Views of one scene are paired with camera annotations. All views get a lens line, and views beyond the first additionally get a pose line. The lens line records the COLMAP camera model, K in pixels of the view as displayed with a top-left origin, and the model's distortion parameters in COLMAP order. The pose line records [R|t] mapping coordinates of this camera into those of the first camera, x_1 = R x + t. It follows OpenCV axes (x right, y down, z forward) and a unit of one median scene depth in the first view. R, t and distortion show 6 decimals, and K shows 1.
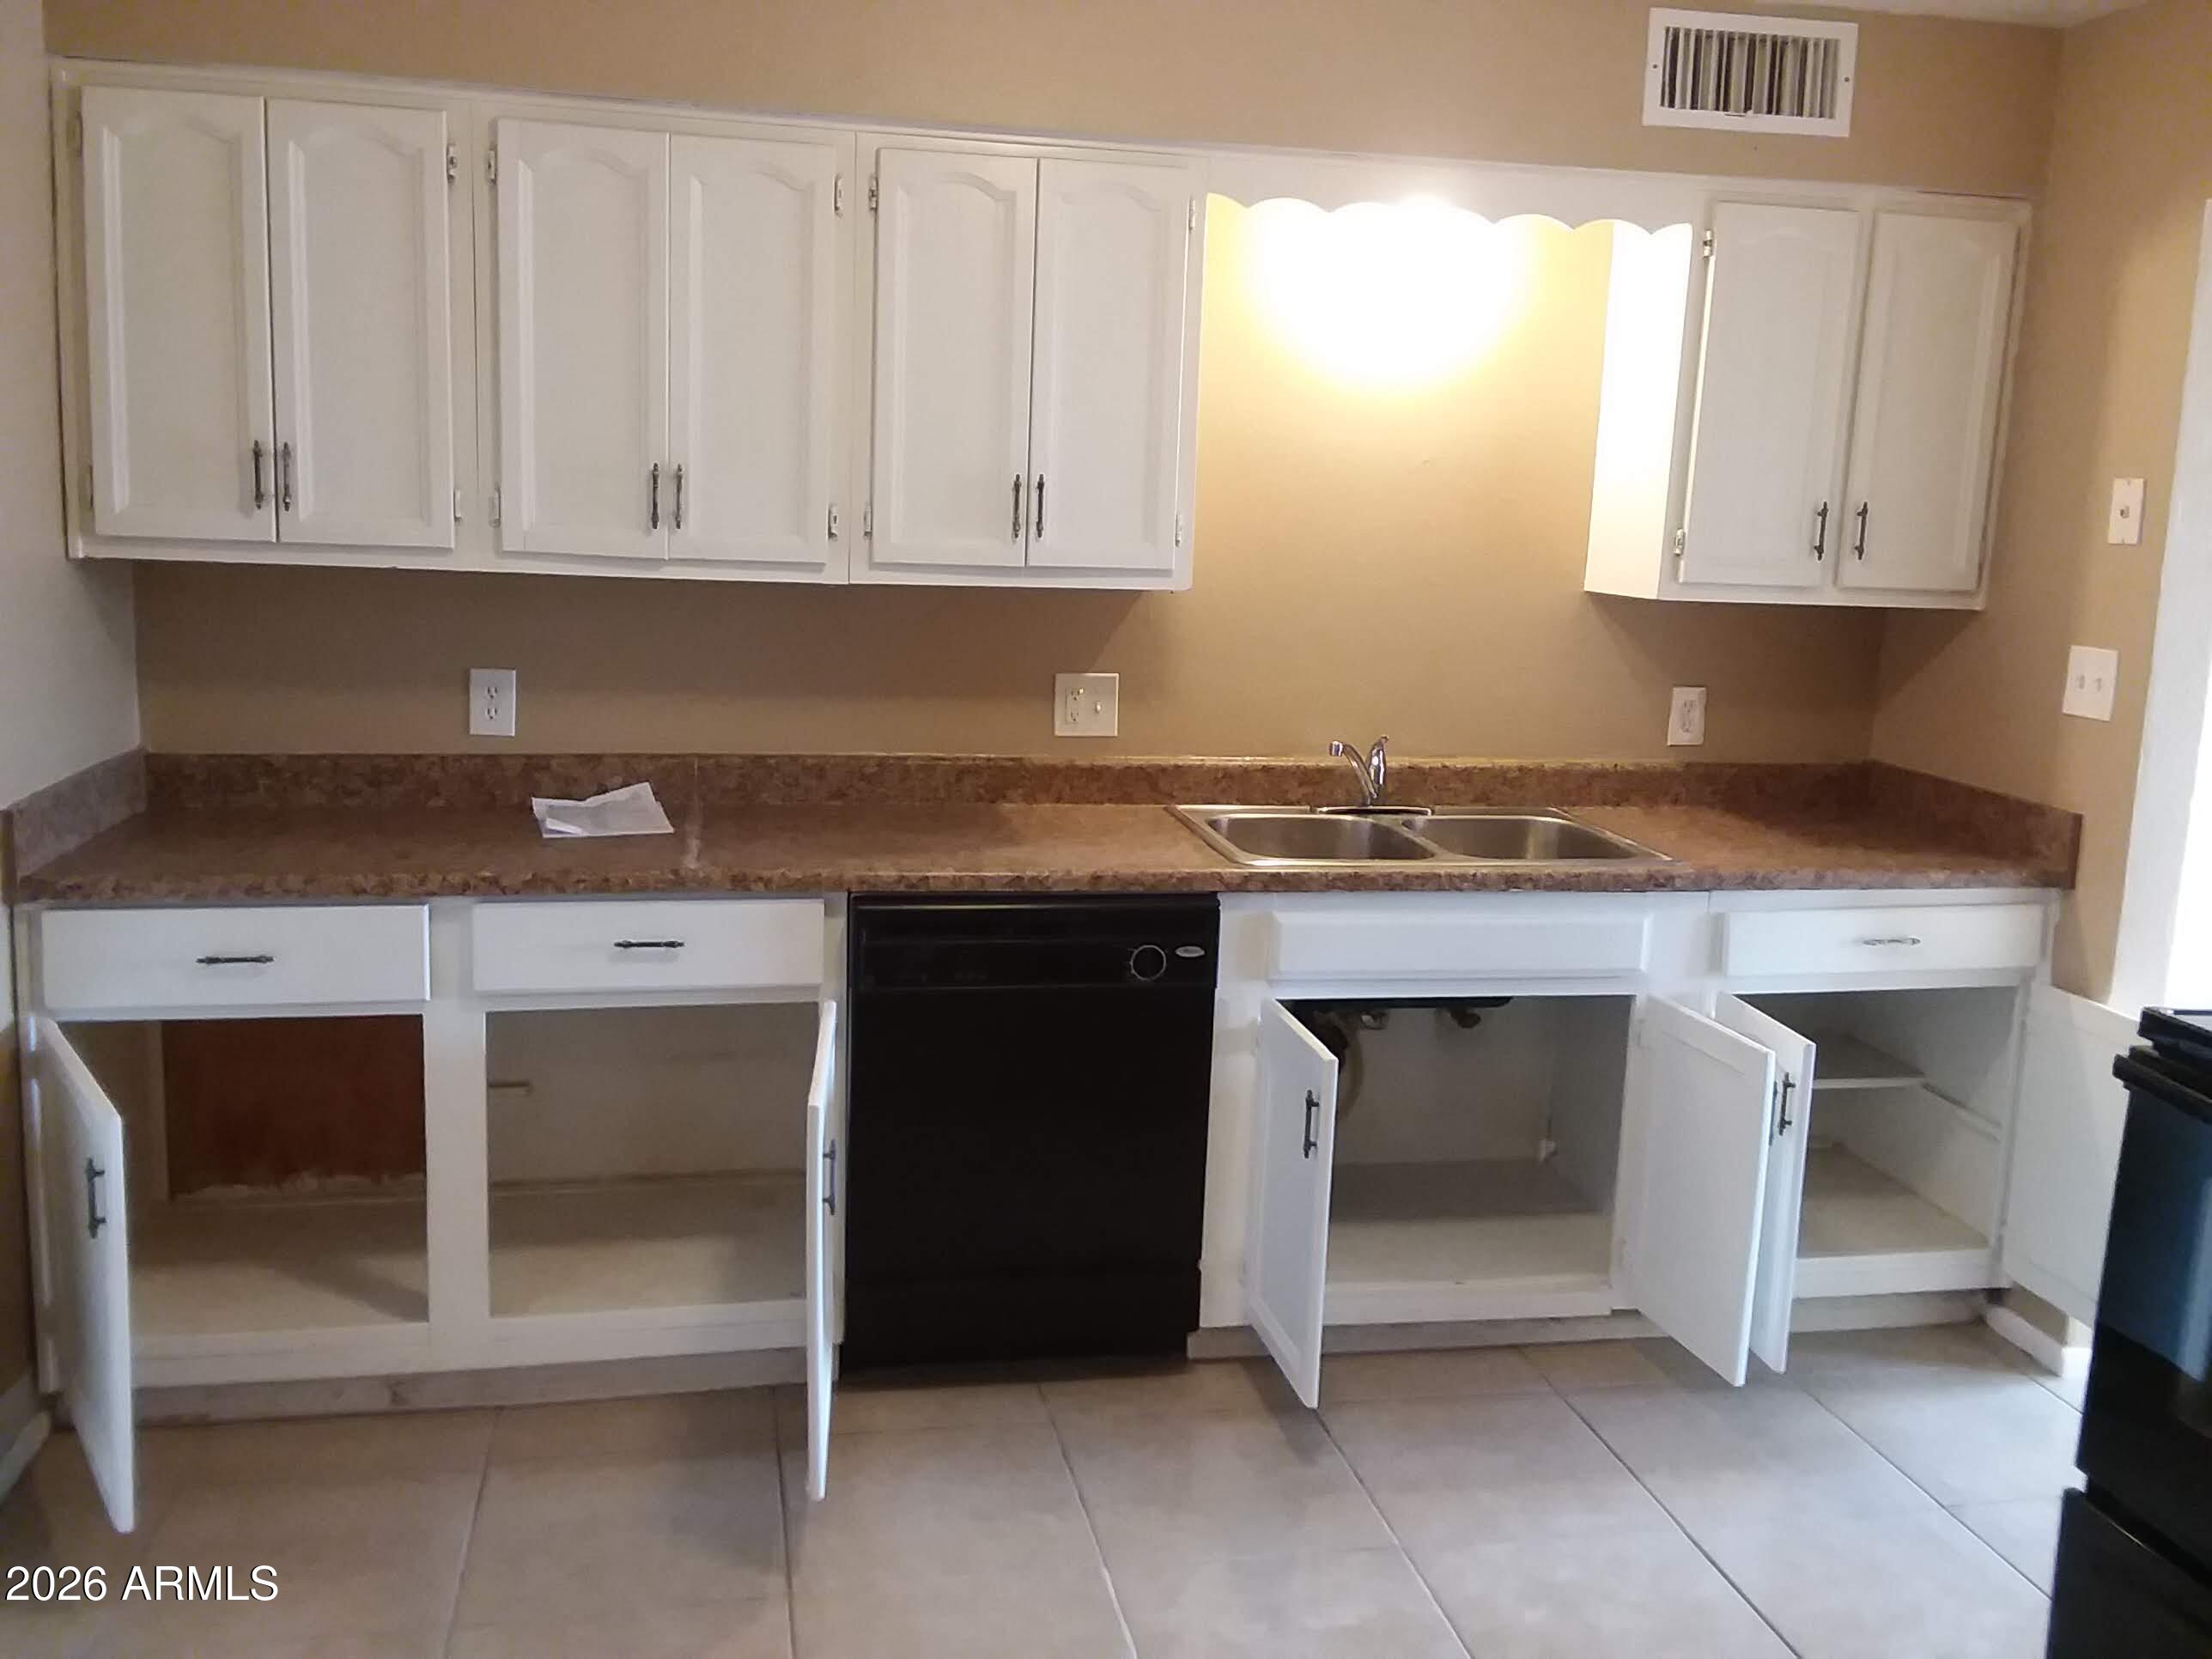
lens RADIAL K [[1953.3, 0, 1098.9], [0, 1953.3, 798.4], [0, 0, 1]] dist [0.042079, -0.016381]
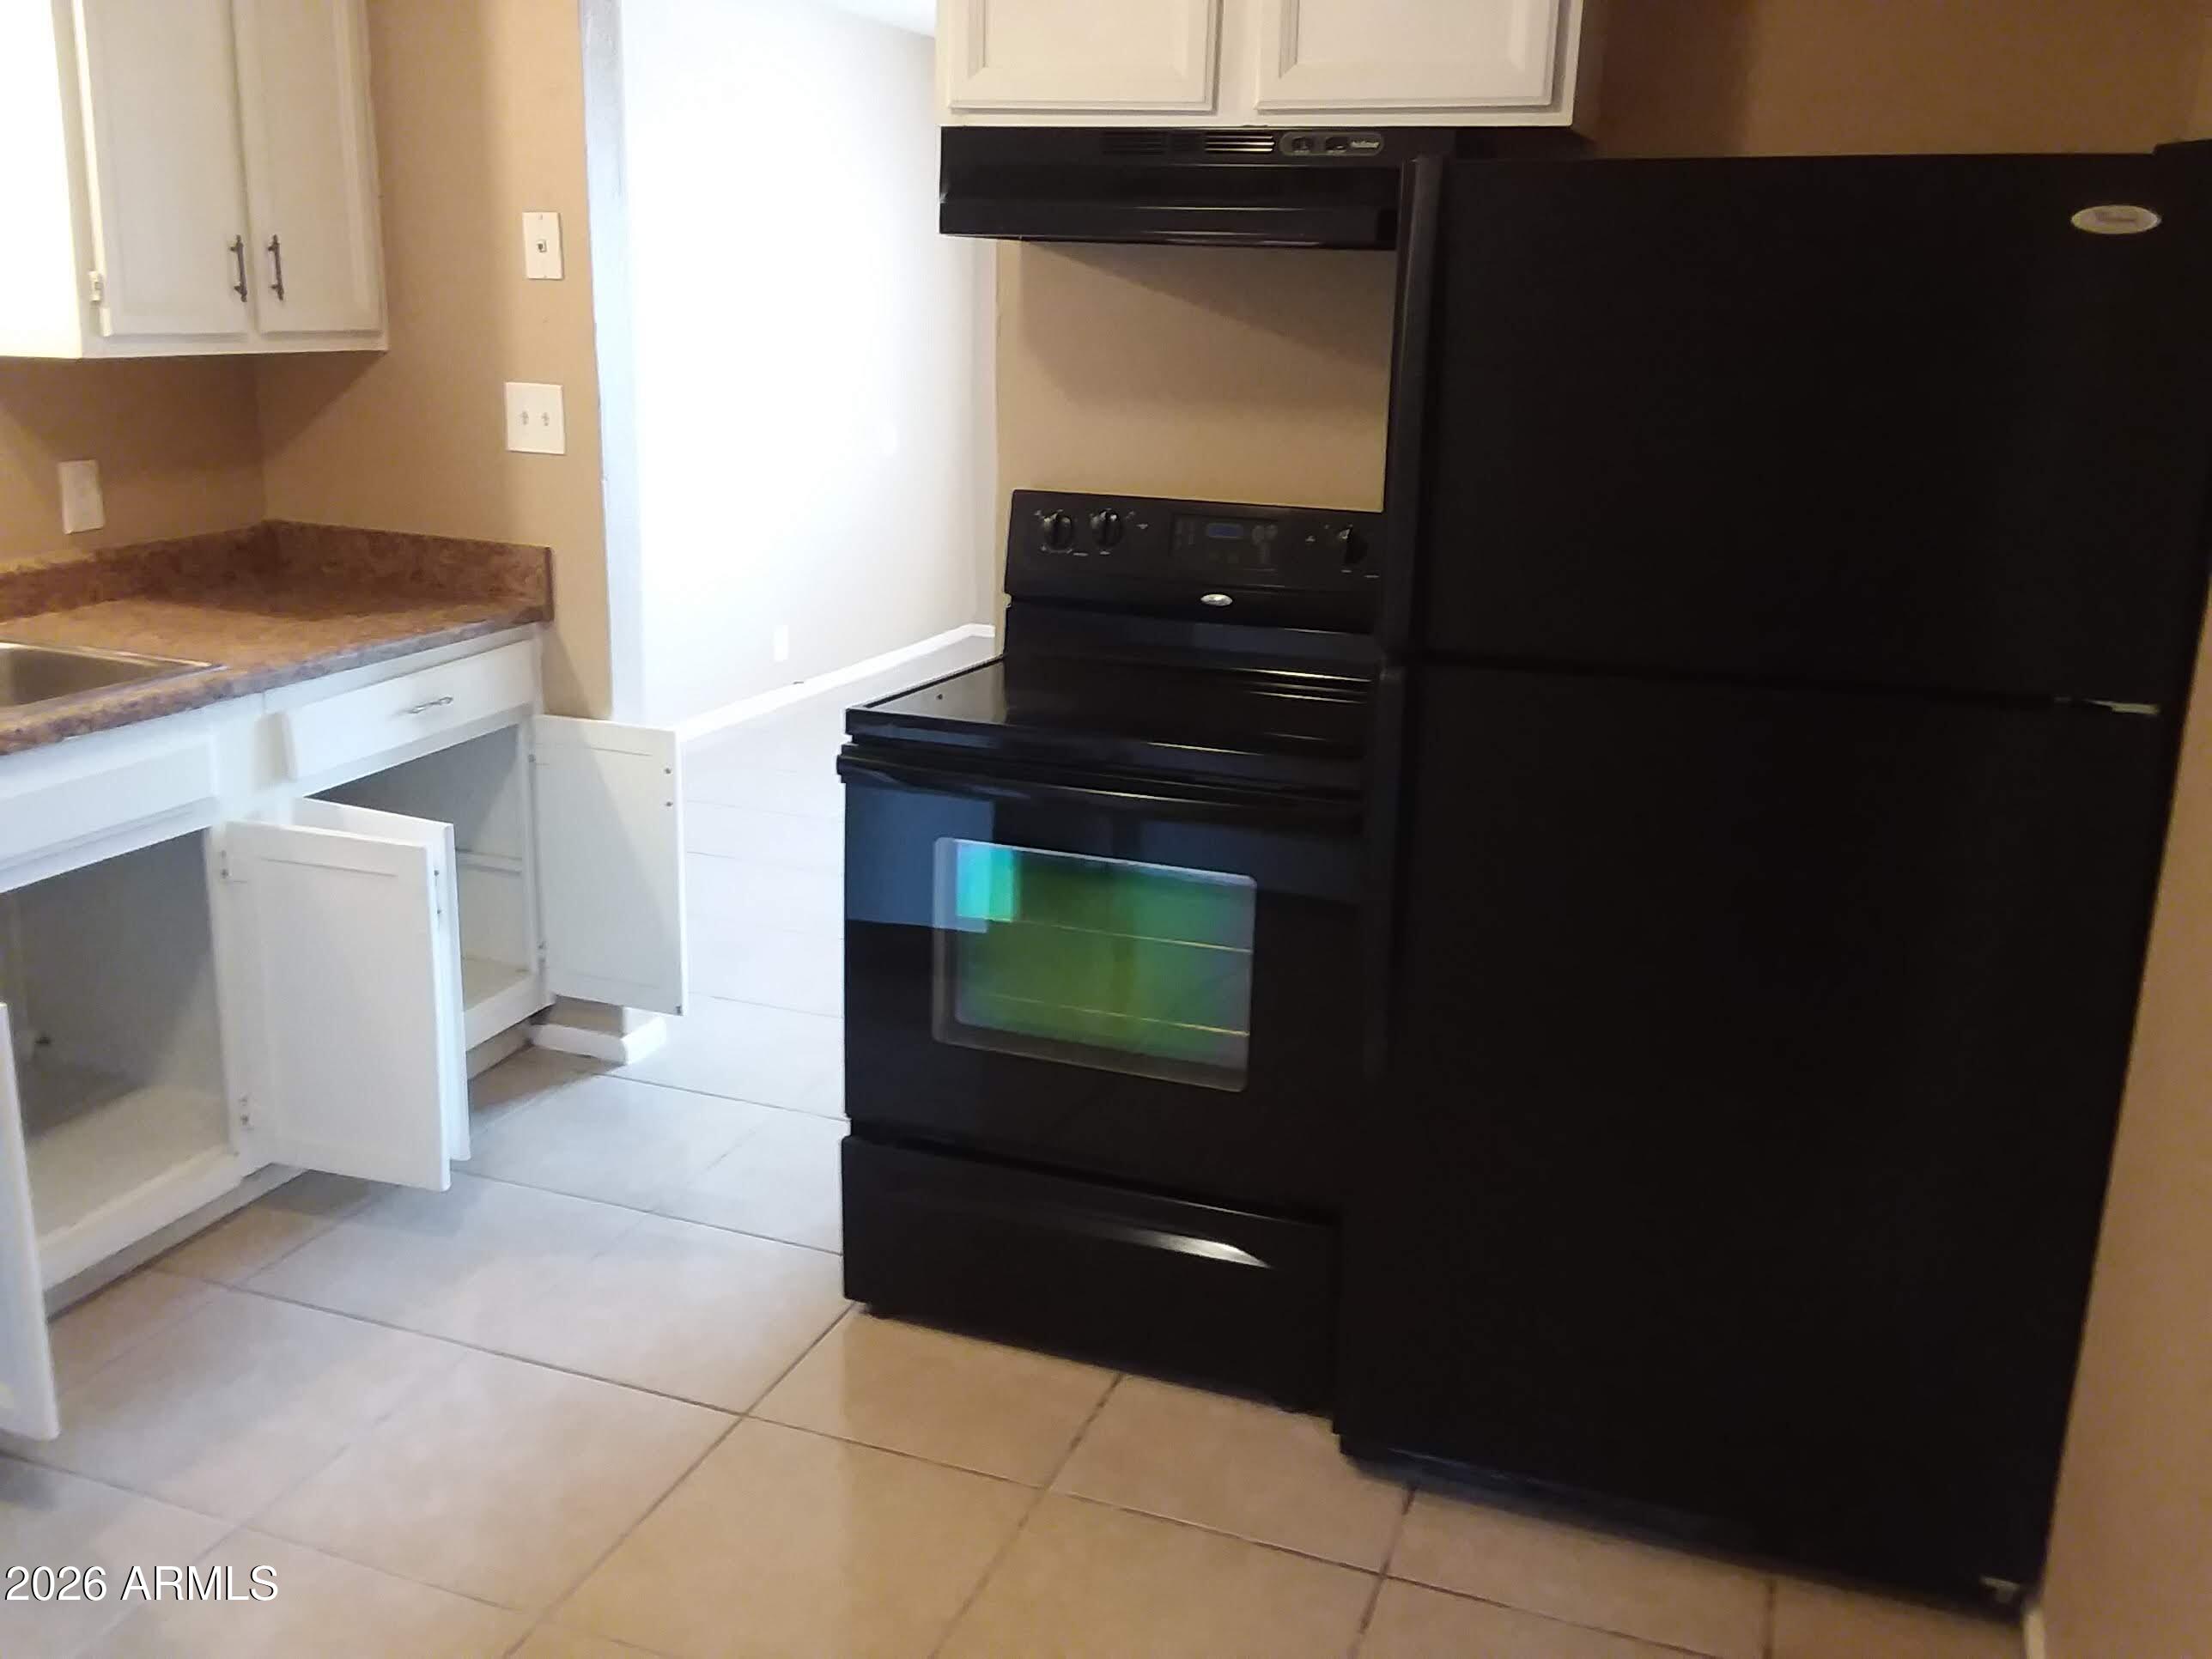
lens RADIAL K [[1953.3, 0, 1098.9], [0, 1953.3, 798.4], [0, 0, 1]] dist [0.042079, -0.016381]
pose [[0.526337, -0.245704, 0.814002, -0.217496], [0.131340, 0.969342, 0.207668, -0.039280], [-0.840071, -0.002393, 0.542472, 0.193470]]
